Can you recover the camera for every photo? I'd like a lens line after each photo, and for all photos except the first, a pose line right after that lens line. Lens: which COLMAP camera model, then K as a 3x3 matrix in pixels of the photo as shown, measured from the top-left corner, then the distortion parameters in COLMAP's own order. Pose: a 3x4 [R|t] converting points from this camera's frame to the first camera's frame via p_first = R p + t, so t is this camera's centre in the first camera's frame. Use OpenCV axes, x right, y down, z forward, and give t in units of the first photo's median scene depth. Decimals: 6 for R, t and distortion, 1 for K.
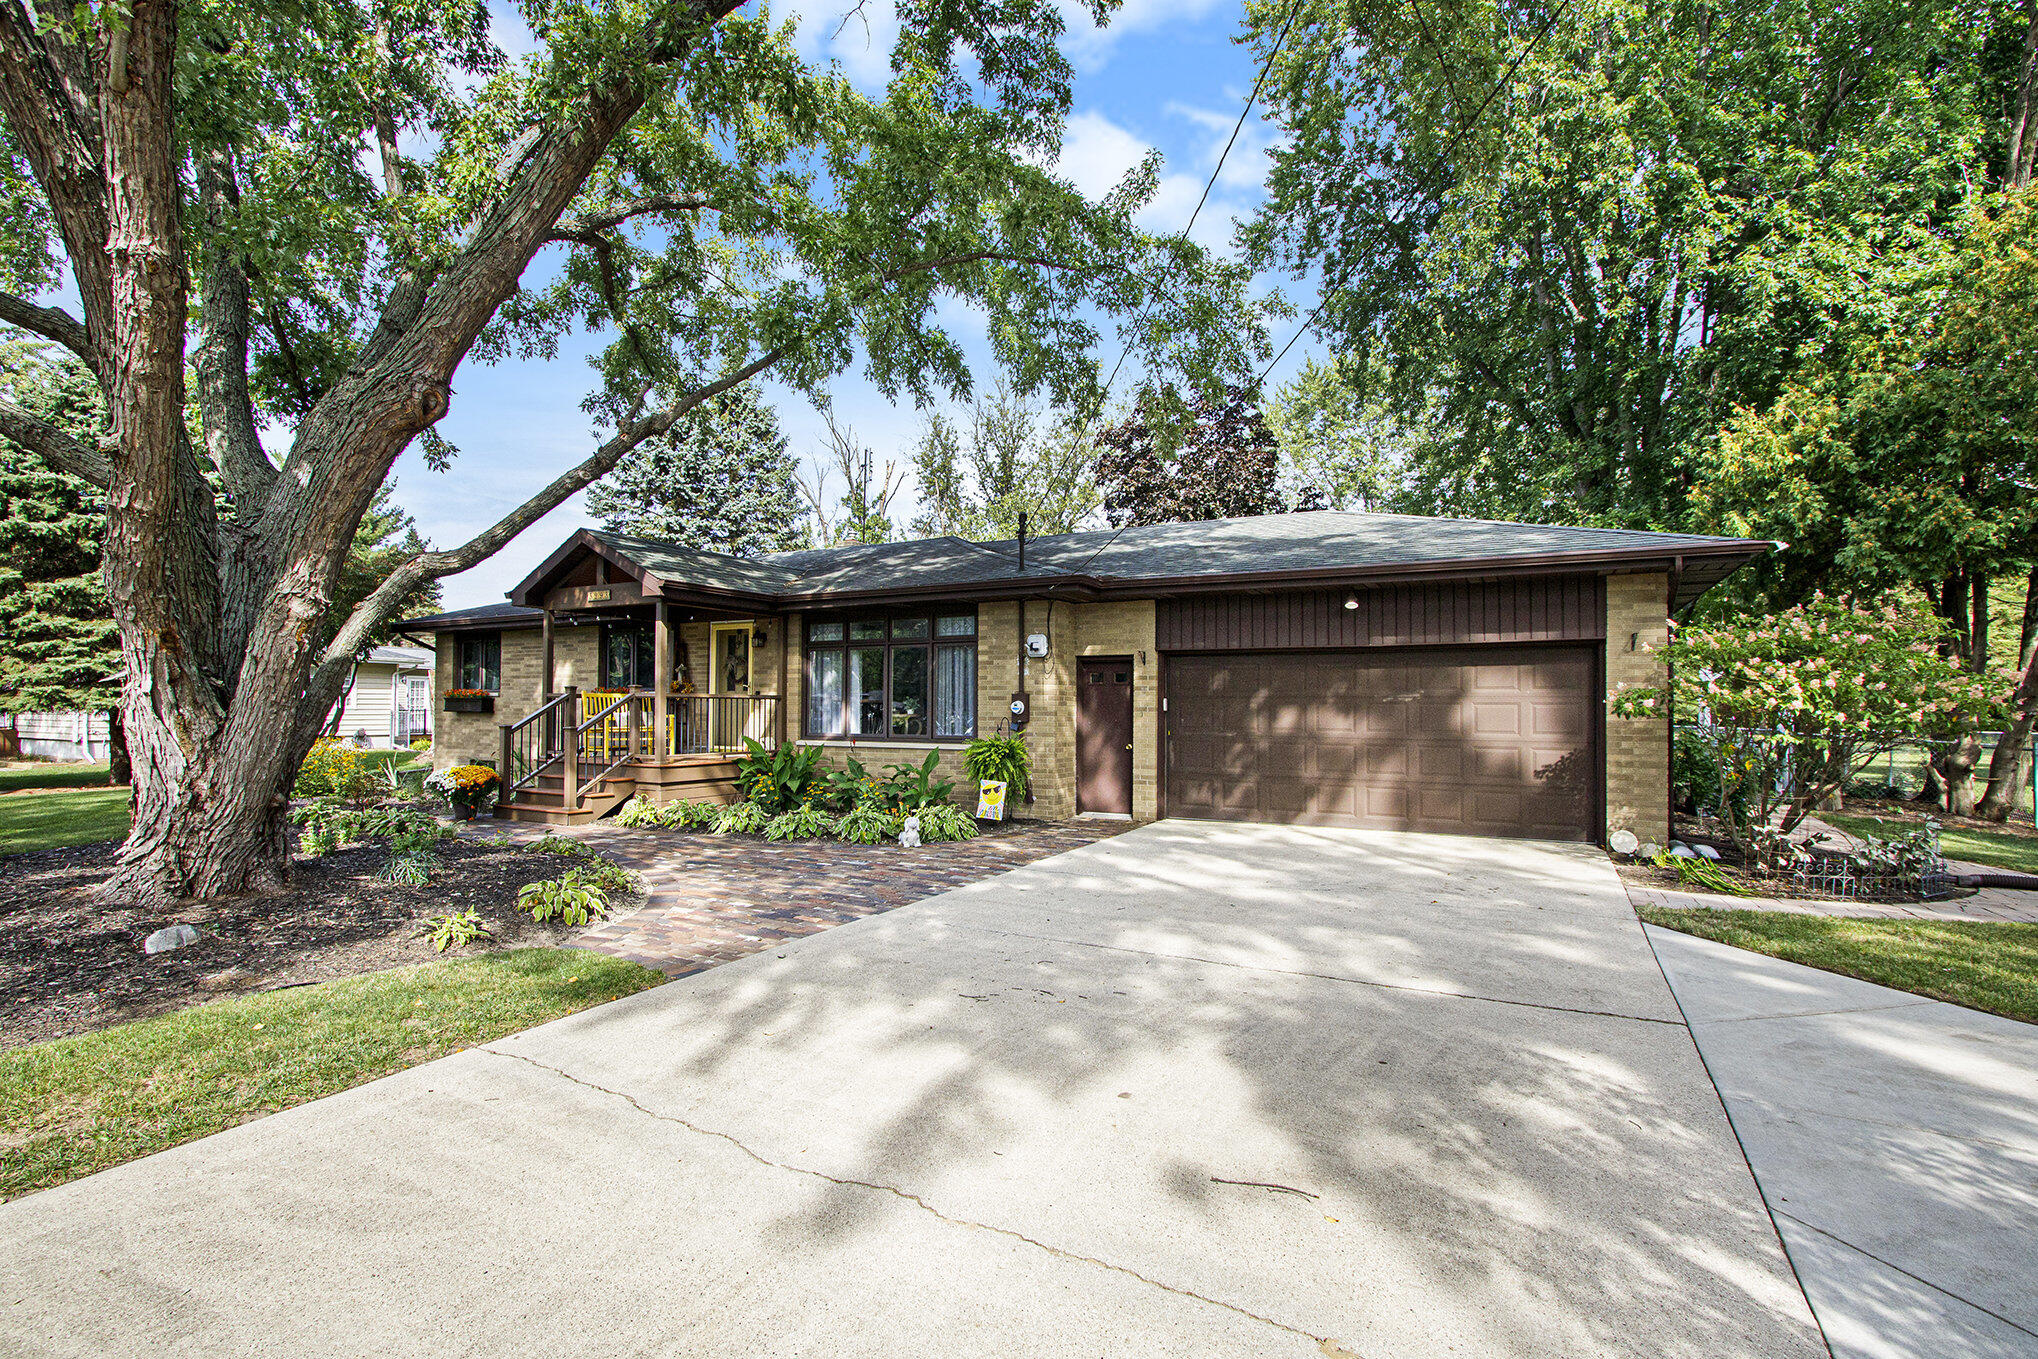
lens RADIAL K [[966.2, 0, 1022.3], [0, 966.2, 697.3], [0, 0, 1]] dist [-0.012260, -0.000321]
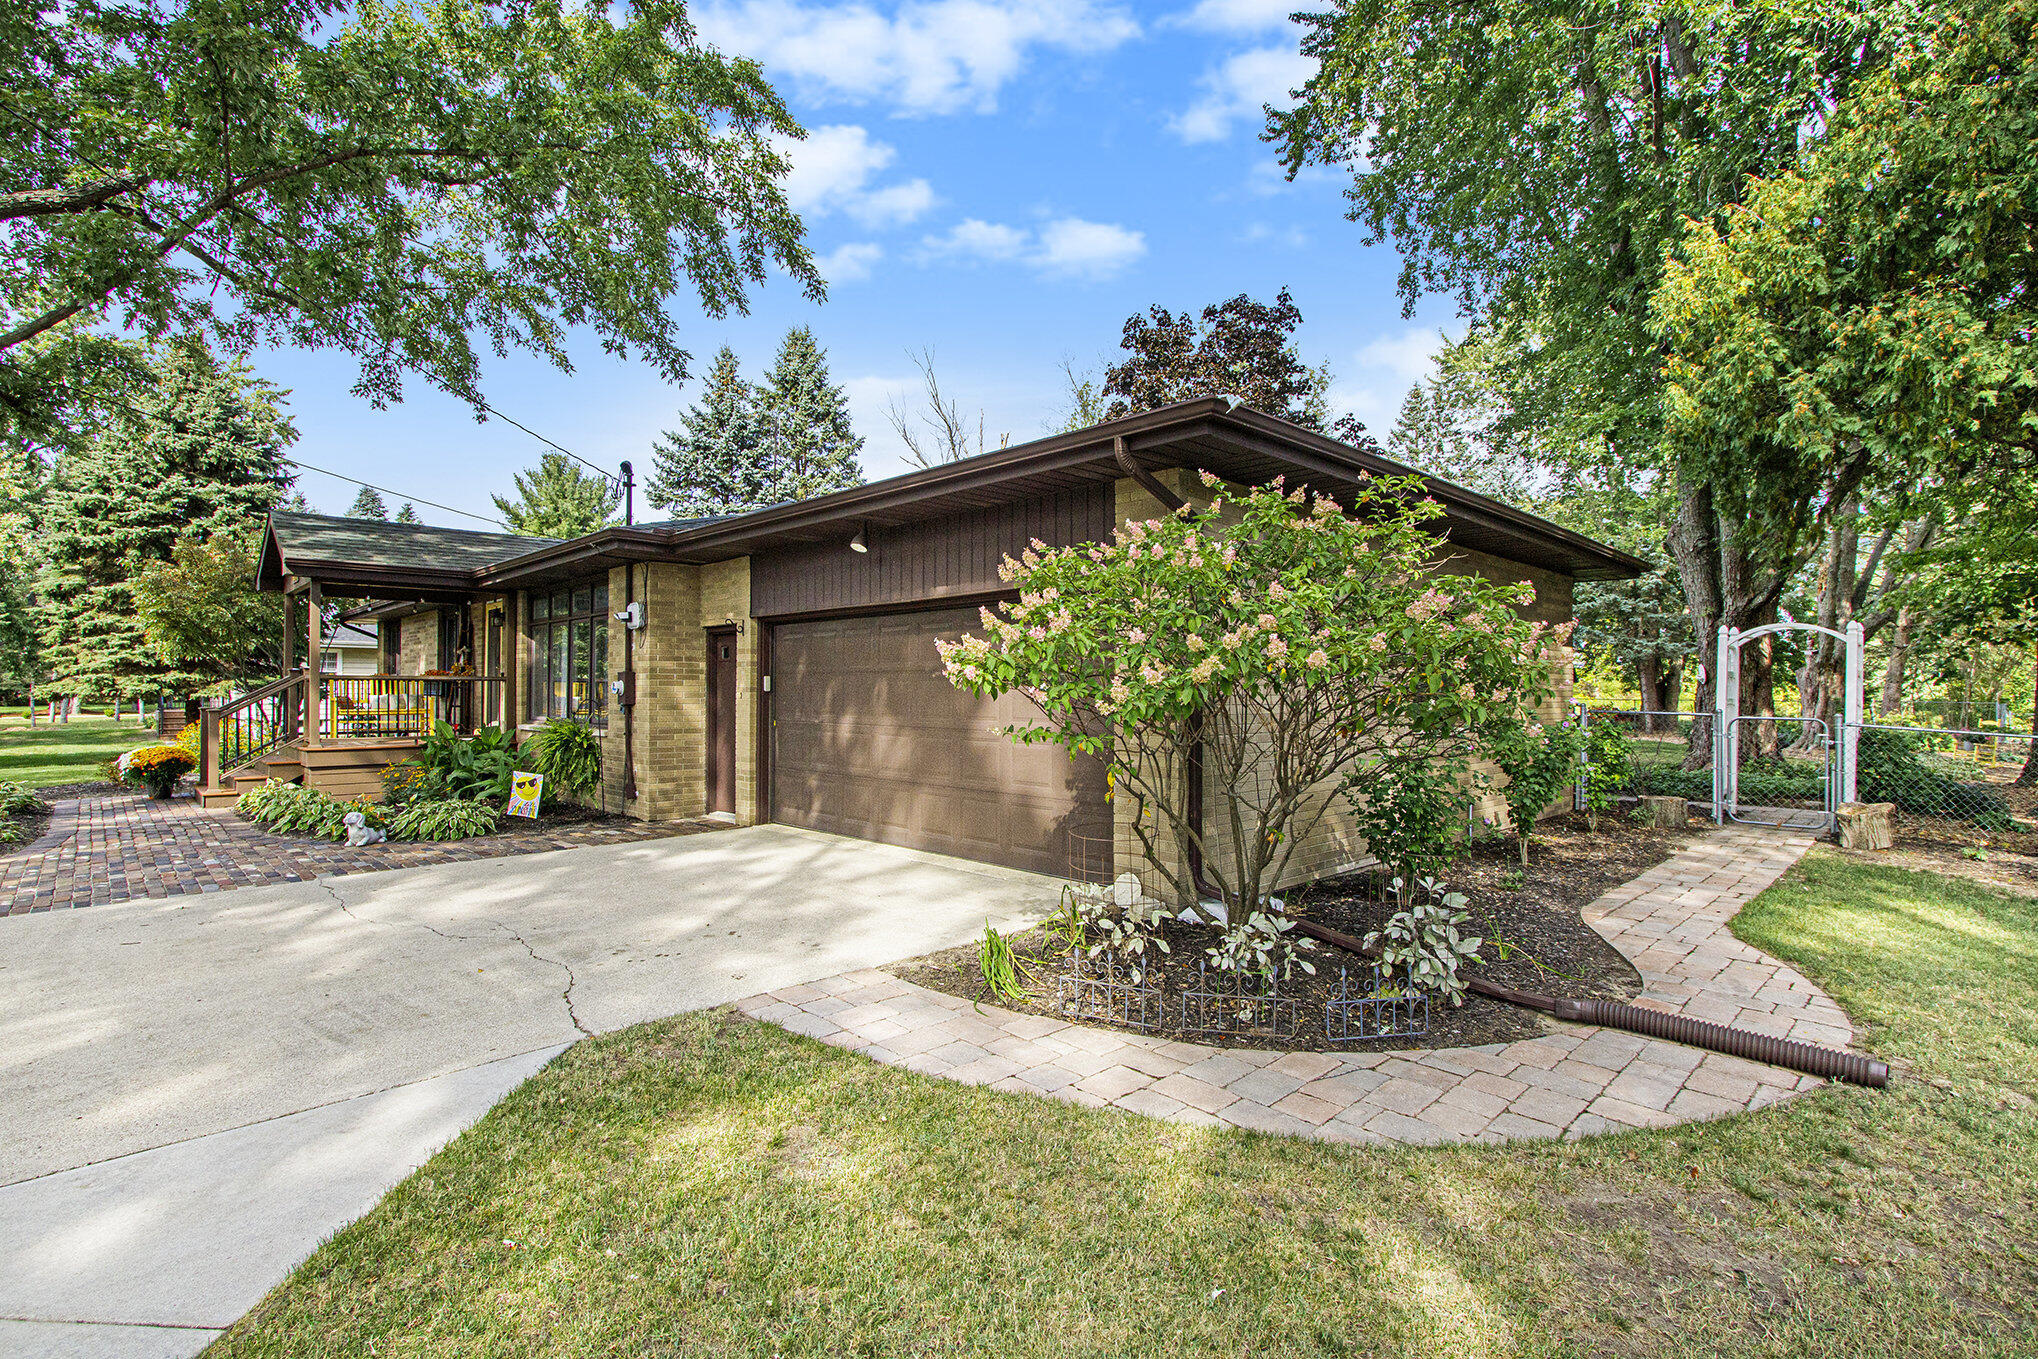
lens RADIAL K [[966.2, 0, 1012.5], [0, 966.2, 695.7], [0, 0, 1]] dist [-0.012260, -0.000321]
pose [[0.956802, -0.001477, -0.290737, 0.527812], [0.005487, 0.999901, 0.012977, 0.007570], [0.290689, -0.014011, 0.956715, 0.258443]]
